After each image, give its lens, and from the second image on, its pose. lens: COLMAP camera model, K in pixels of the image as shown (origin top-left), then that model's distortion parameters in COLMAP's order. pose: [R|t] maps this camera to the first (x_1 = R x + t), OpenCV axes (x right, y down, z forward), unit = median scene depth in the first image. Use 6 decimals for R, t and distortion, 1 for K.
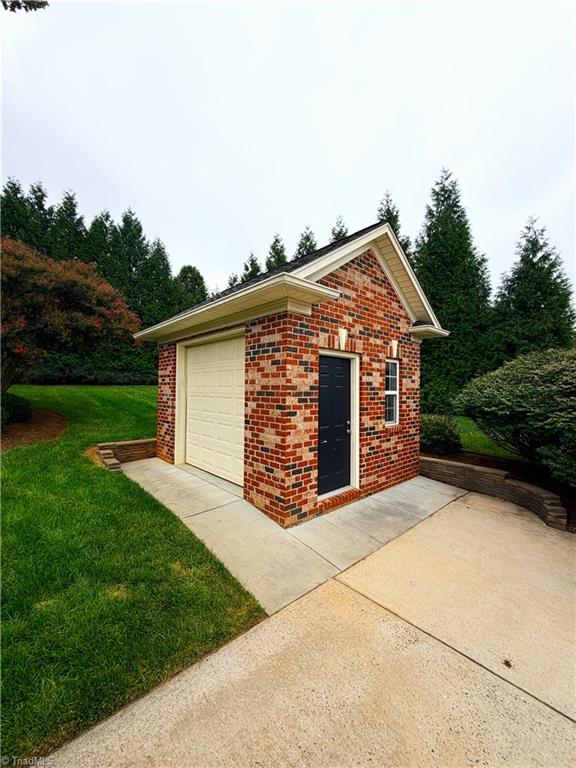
lens RADIAL K [[306.0, 0, 290.3], [0, 306.0, 380.9], [0, 0, 1]] dist [-0.001252, -0.000195]
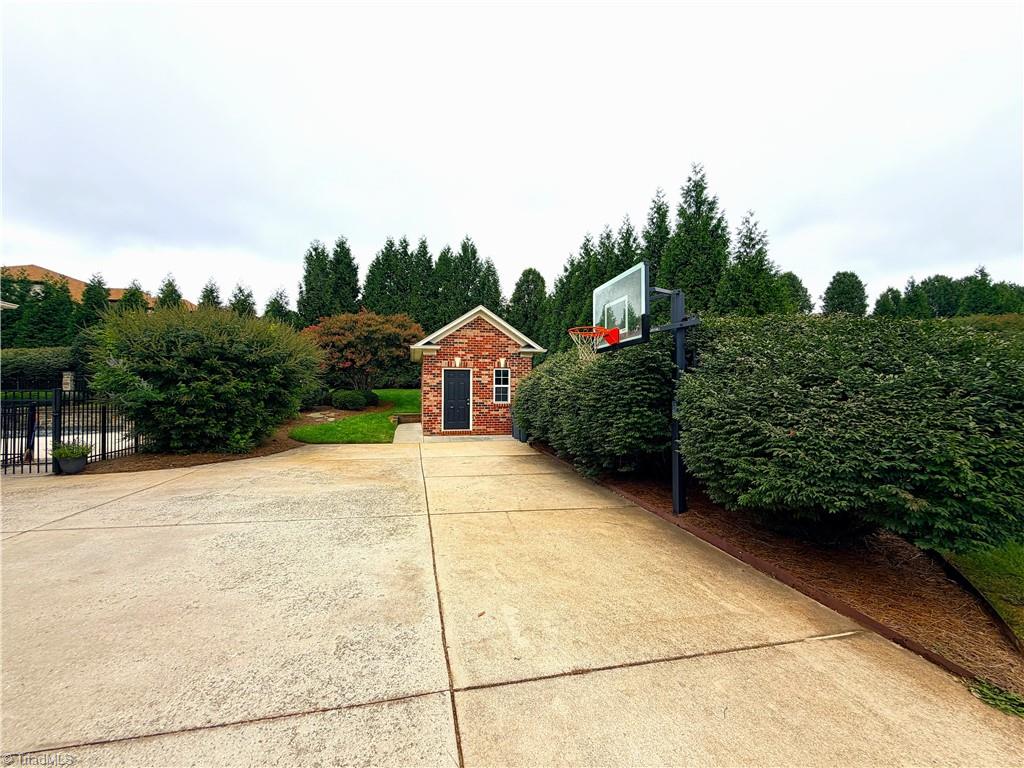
lens RADIAL K [[408.0, 0, 508.3], [0, 408.0, 380.1], [0, 0, 1]] dist [-0.001252, -0.000195]
pose [[0.868343, -0.026839, -0.495237, 1.616952], [0.021635, 0.999634, -0.016239, 0.043881], [0.495492, 0.003387, 0.868606, -1.170131]]
